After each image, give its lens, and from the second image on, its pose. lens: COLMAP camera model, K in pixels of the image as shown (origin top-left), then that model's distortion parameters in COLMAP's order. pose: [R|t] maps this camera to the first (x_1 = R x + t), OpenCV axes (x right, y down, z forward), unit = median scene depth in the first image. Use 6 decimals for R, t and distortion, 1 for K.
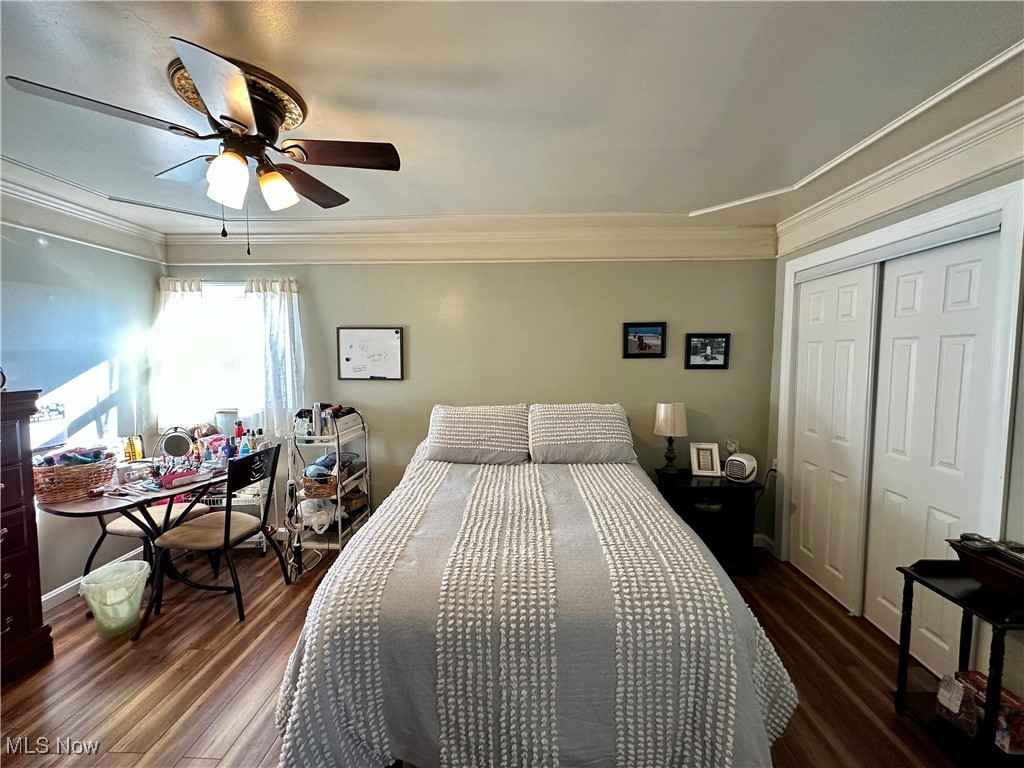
lens RADIAL K [[406.1, 0, 512.0], [0, 406.1, 384.0], [0, 0, 1]] dist [-0.001232, -0.000170]
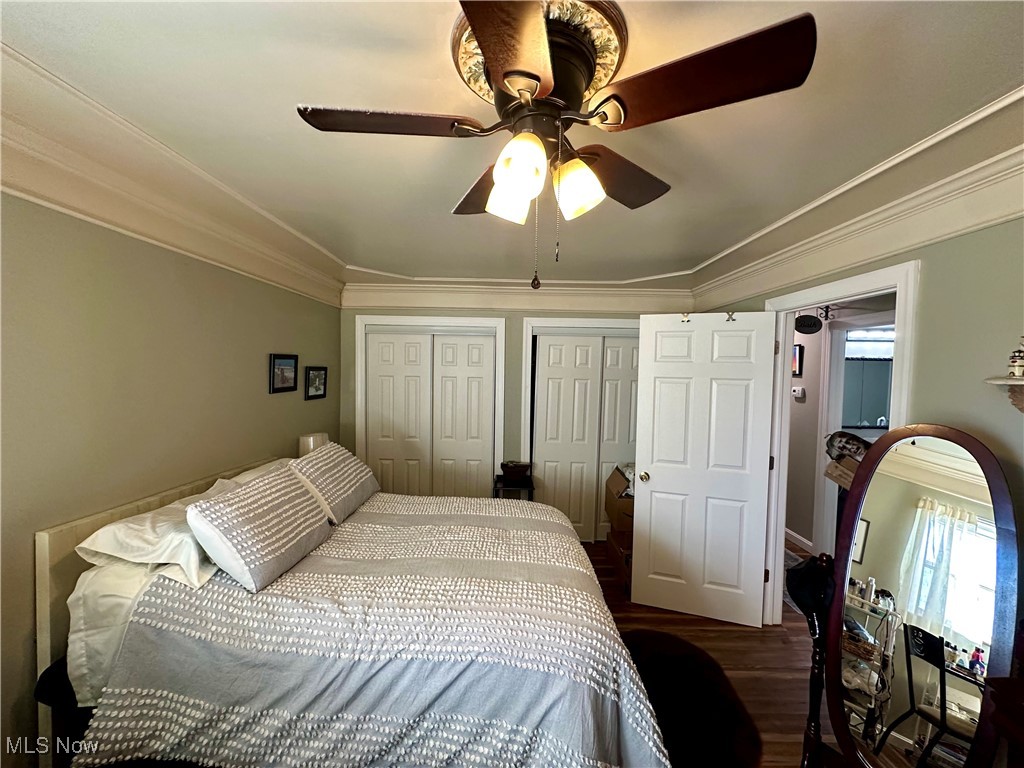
lens RADIAL K [[406.1, 0, 512.0], [0, 406.1, 384.0], [0, 0, 1]] dist [-0.001232, -0.000170]
pose [[-0.059031, -0.038211, 0.997525, -0.634862], [0.049611, 0.997920, 0.041162, -0.096245], [-0.997023, 0.051918, -0.057013, 0.540900]]
